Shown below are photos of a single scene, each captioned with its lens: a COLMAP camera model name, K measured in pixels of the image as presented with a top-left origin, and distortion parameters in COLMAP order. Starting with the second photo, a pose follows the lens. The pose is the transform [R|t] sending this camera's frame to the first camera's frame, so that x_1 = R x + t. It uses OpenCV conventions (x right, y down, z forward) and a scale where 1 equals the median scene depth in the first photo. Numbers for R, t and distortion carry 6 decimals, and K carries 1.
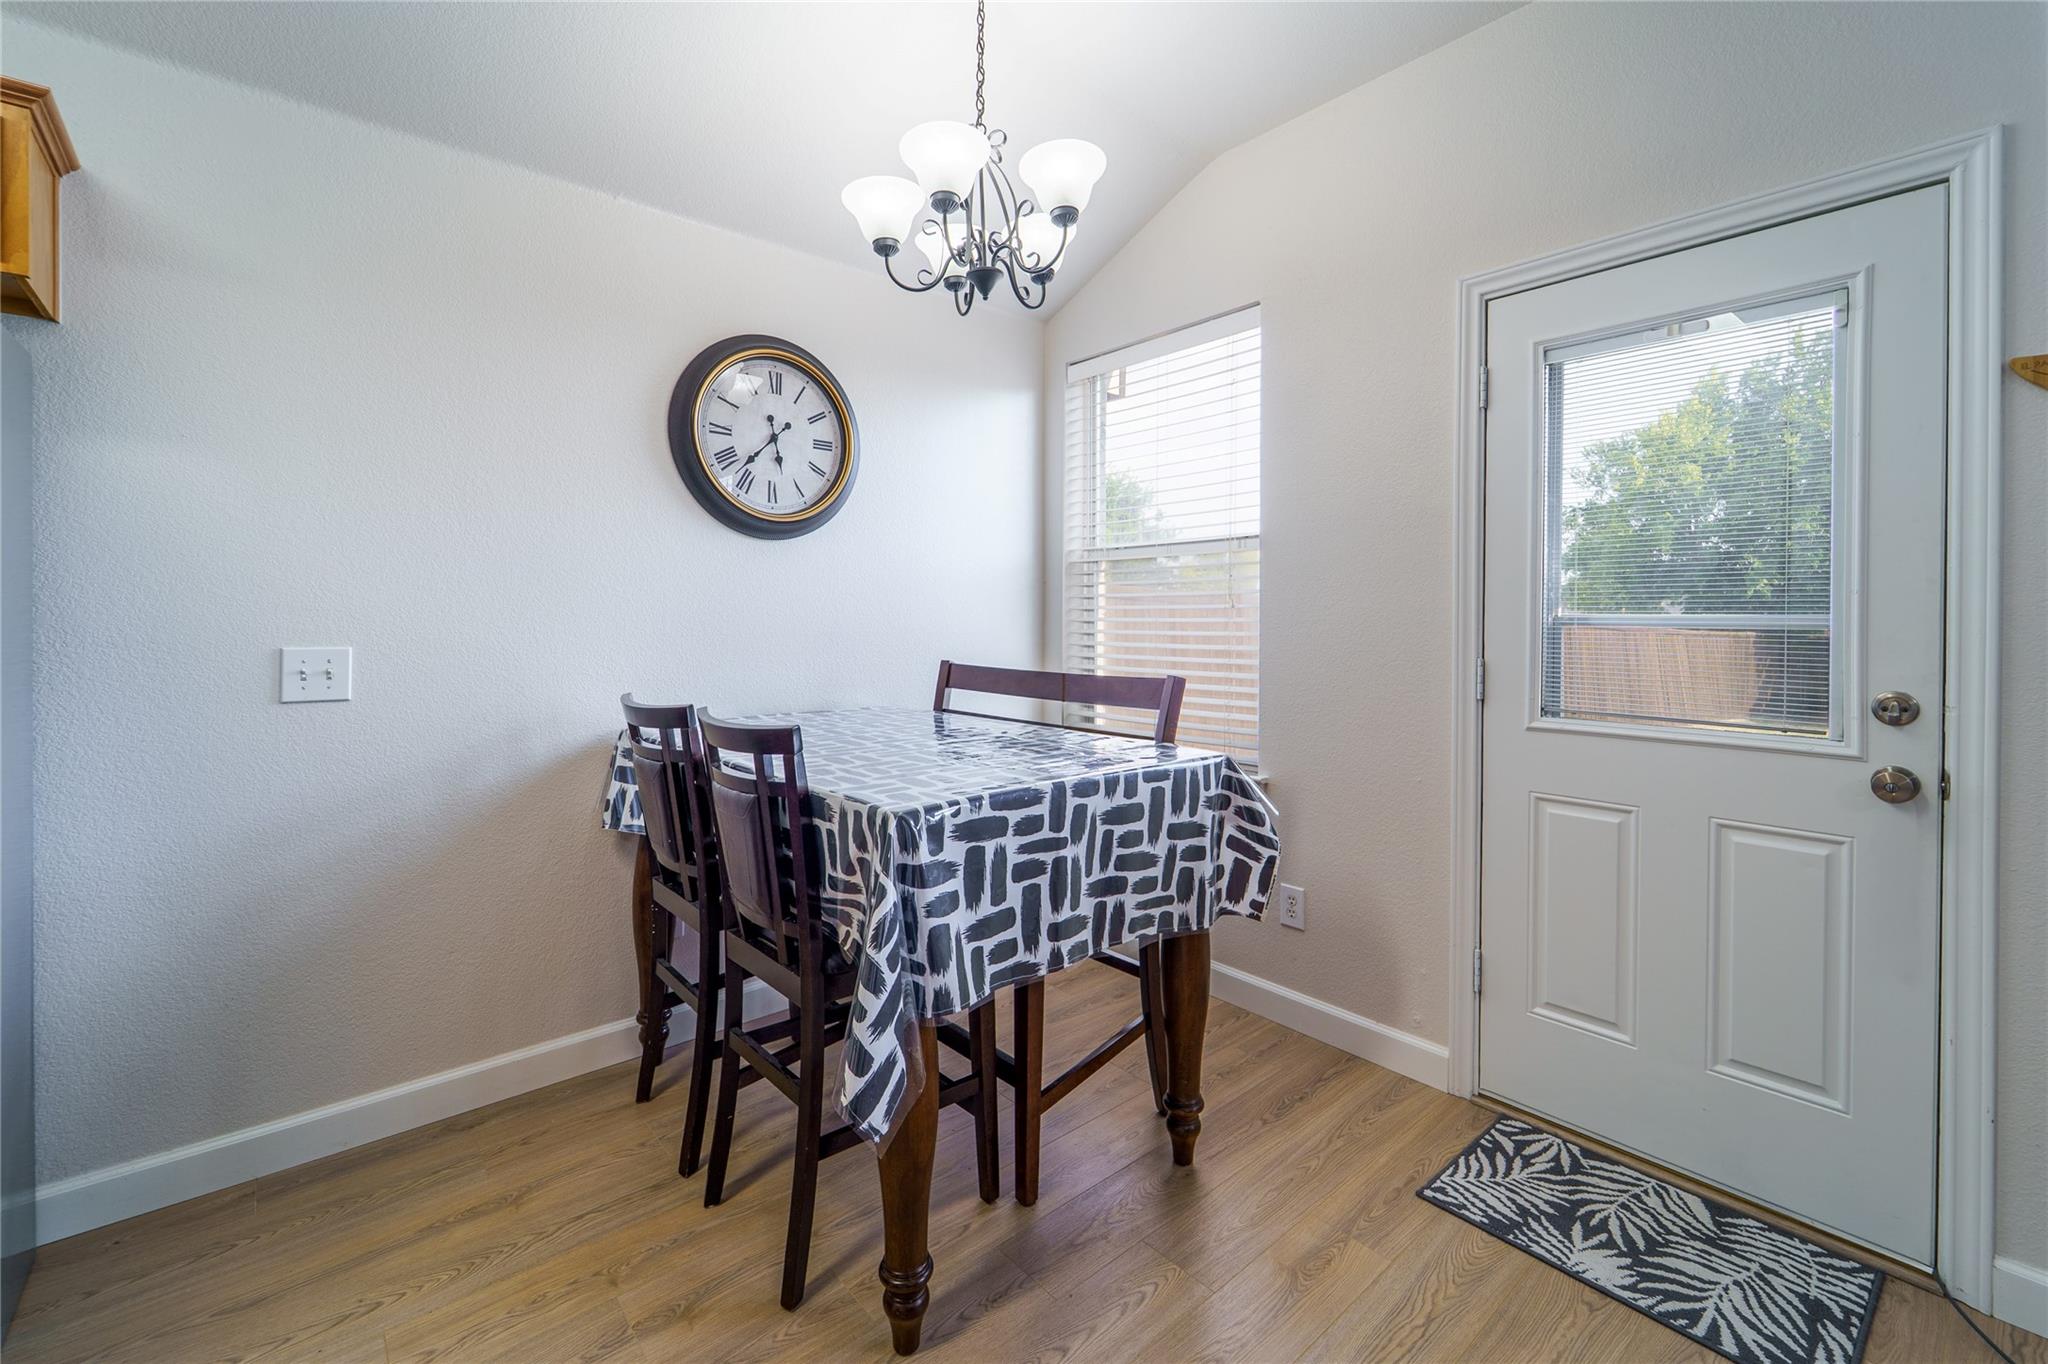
lens RADIAL K [[852.7, 0, 1030.4], [0, 852.7, 628.0], [0, 0, 1]] dist [0.000642, 0.000039]
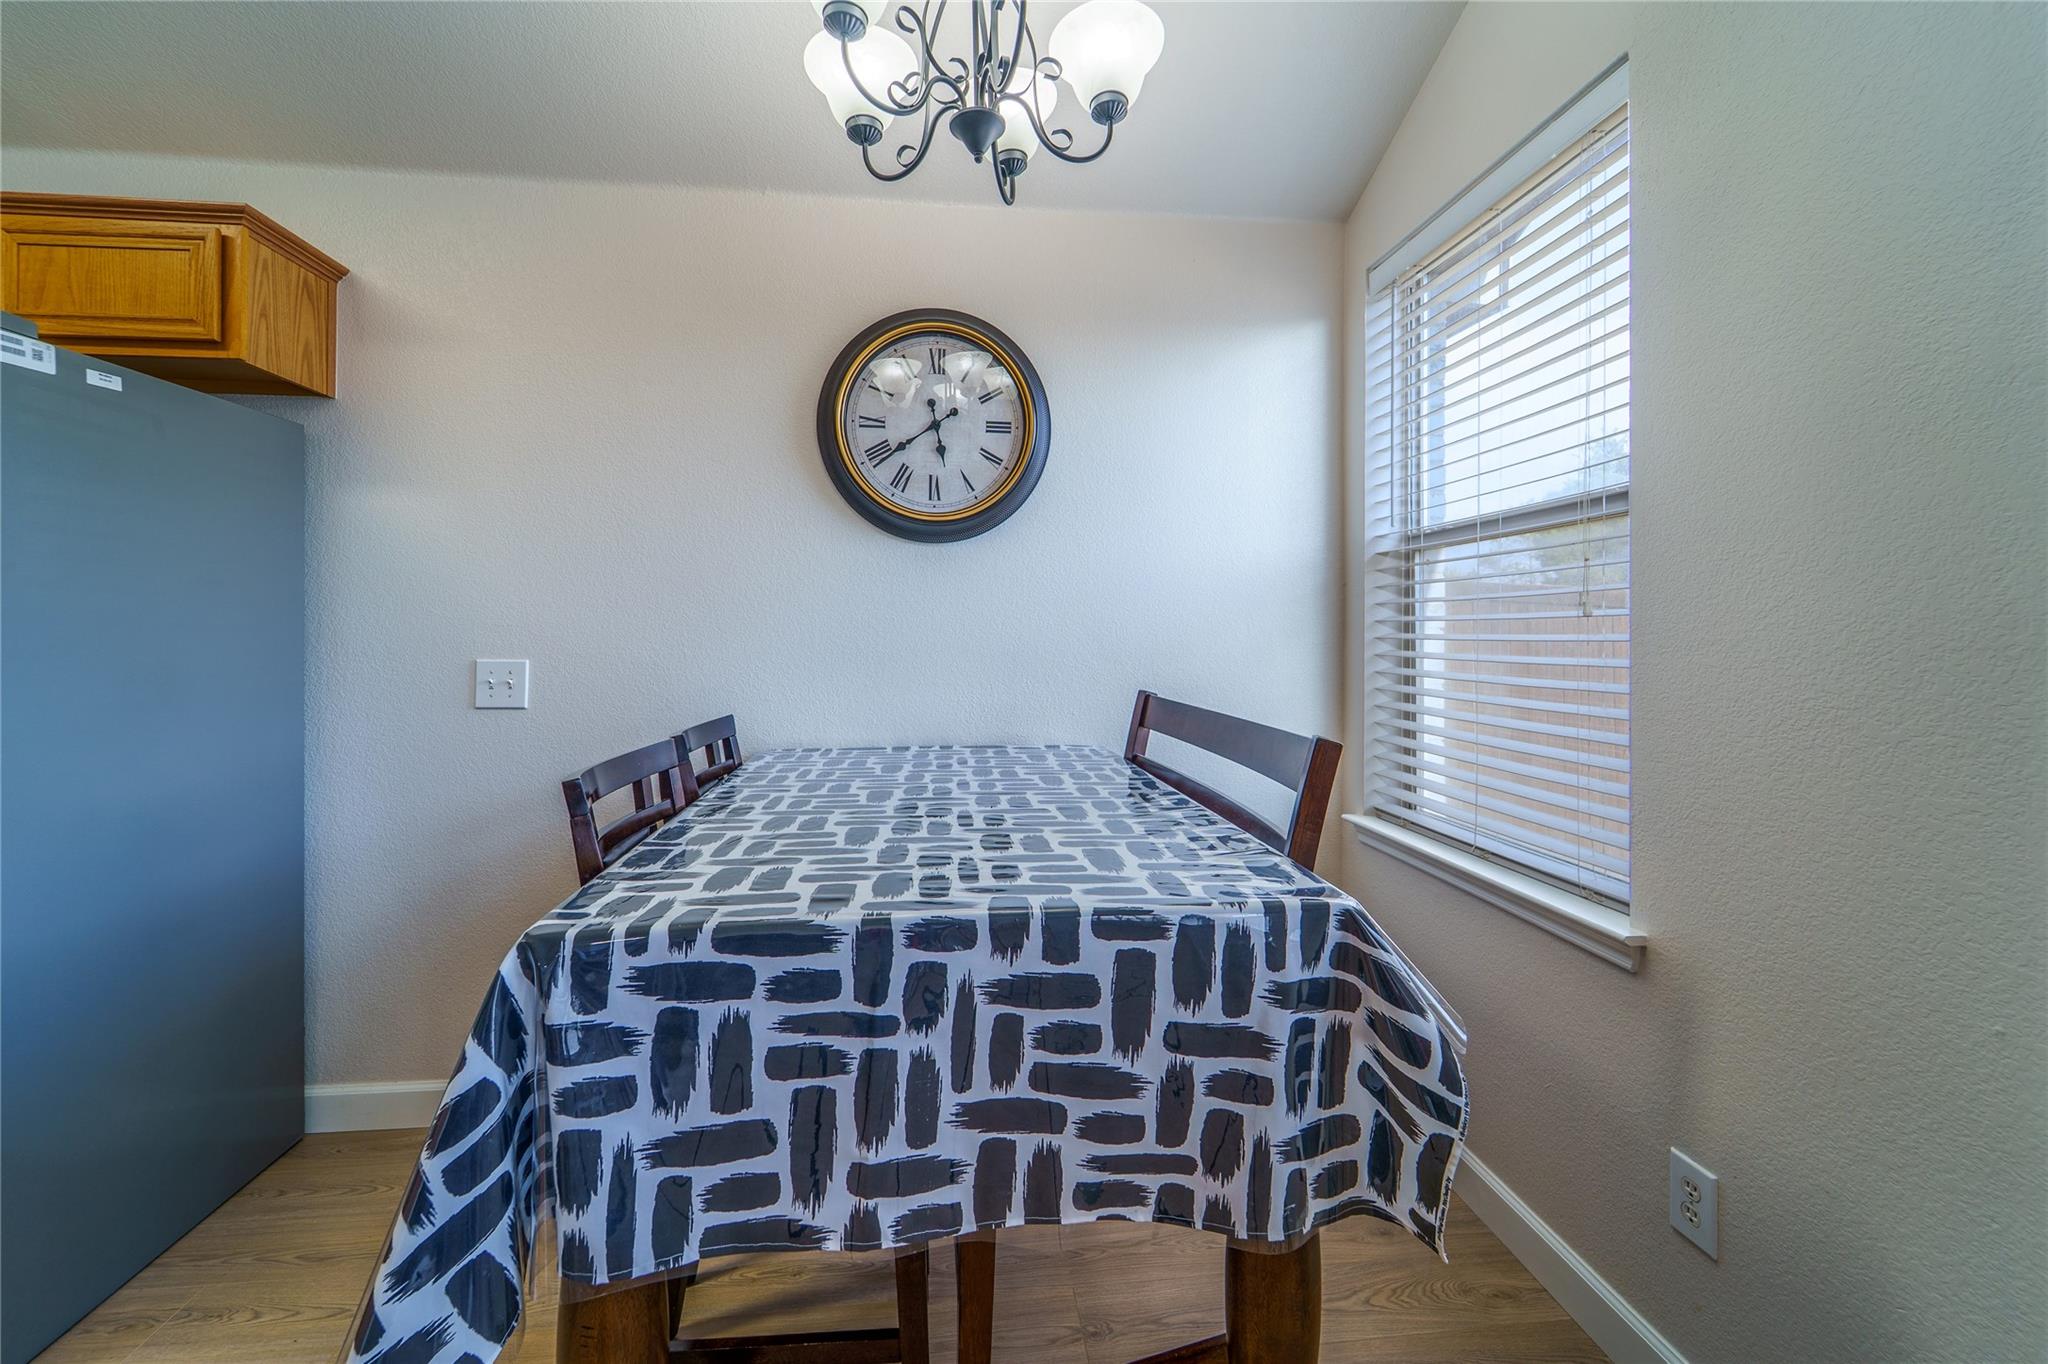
lens RADIAL K [[852.7, 0, 1030.4], [0, 852.7, 628.0], [0, 0, 1]] dist [0.000642, 0.000039]
pose [[0.824532, -0.003639, -0.565804, 0.390756], [-0.007328, 0.999827, -0.017108, -0.005113], [0.565768, 0.018252, 0.824362, 0.509180]]
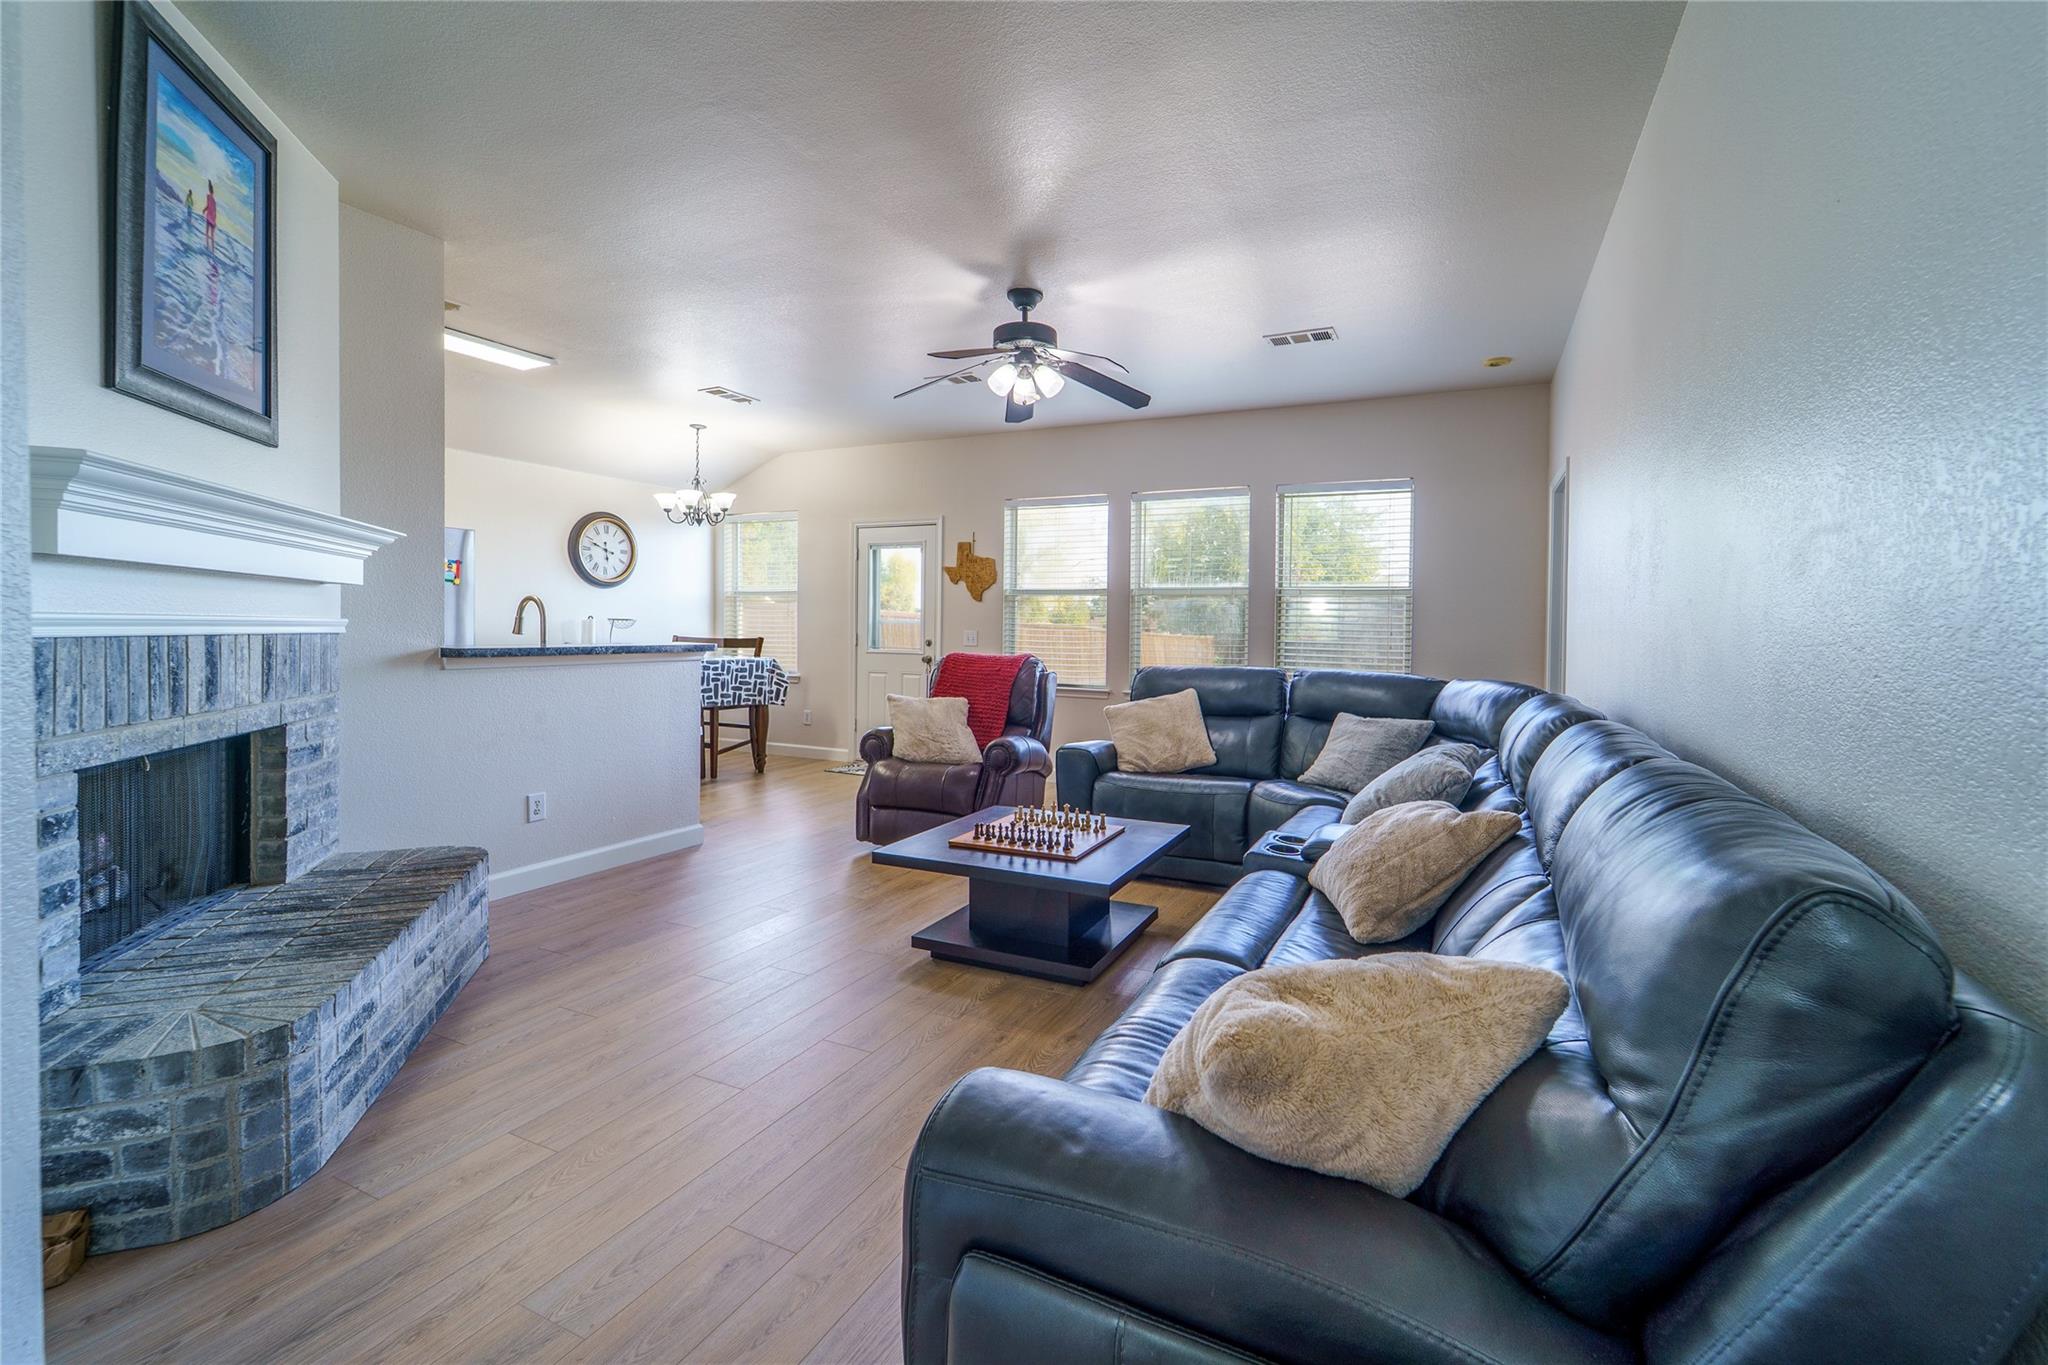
lens RADIAL K [[847.0, 0, 1077.8], [0, 847.0, 650.8], [0, 0, 1]] dist [-0.001814, -0.000181]
pose [[0.905116, -0.003545, 0.425149, -0.135021], [-0.005957, 0.999761, 0.021016, 0.038022], [-0.425122, -0.021555, 0.904879, -2.980425]]
